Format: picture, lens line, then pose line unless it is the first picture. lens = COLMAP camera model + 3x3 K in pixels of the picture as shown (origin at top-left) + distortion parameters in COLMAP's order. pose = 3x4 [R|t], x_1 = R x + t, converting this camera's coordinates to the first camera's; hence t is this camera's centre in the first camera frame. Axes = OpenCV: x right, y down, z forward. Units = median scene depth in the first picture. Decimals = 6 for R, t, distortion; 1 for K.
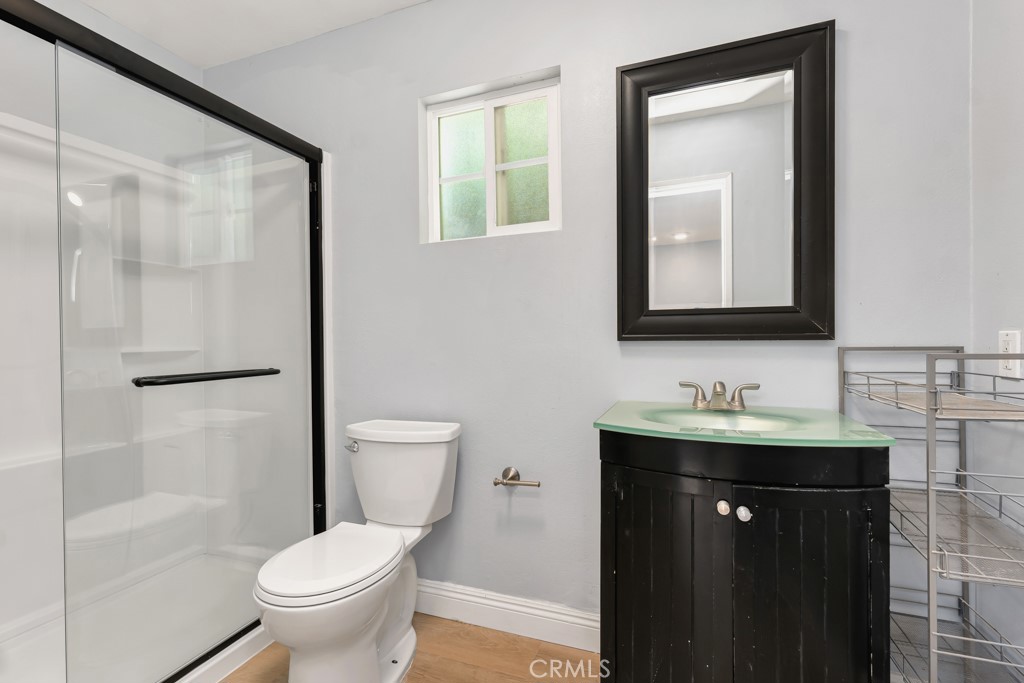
lens RADIAL K [[461.5, 0, 512.1], [0, 461.5, 344.0], [0, 0, 1]] dist [0.004989, 0.001076]
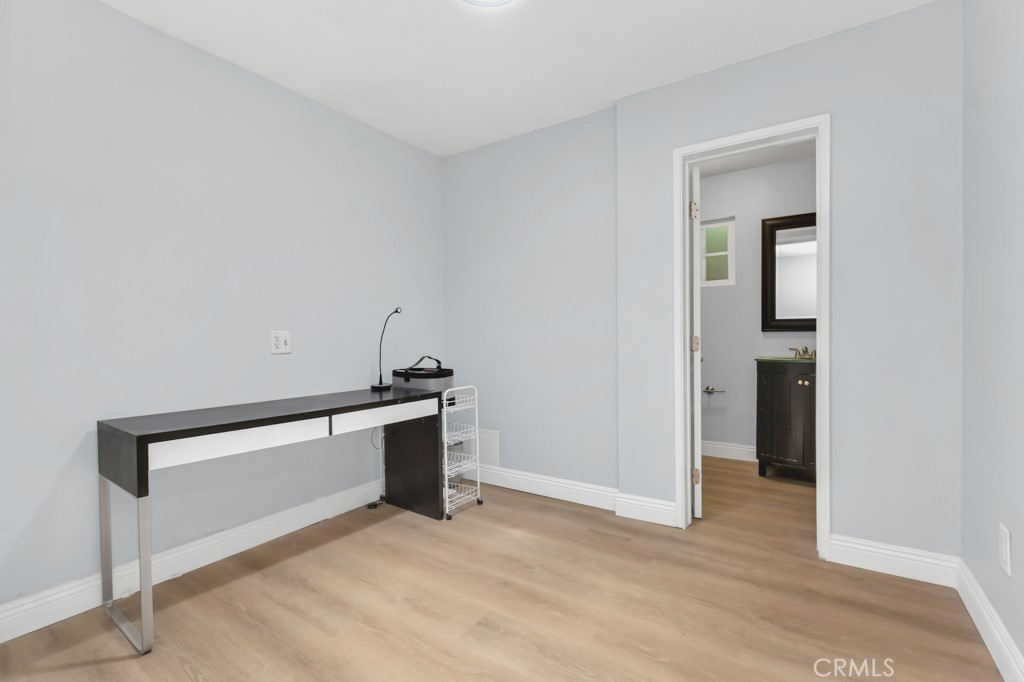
lens RADIAL K [[461.5, 0, 512.0], [0, 461.5, 337.2], [0, 0, 1]] dist [0.004989, 0.001076]
pose [[0.971744, 0.005537, -0.235973, -0.484266], [-0.006341, 0.999976, -0.002648, 0.038082], [0.235953, 0.004069, 0.971756, -1.713312]]
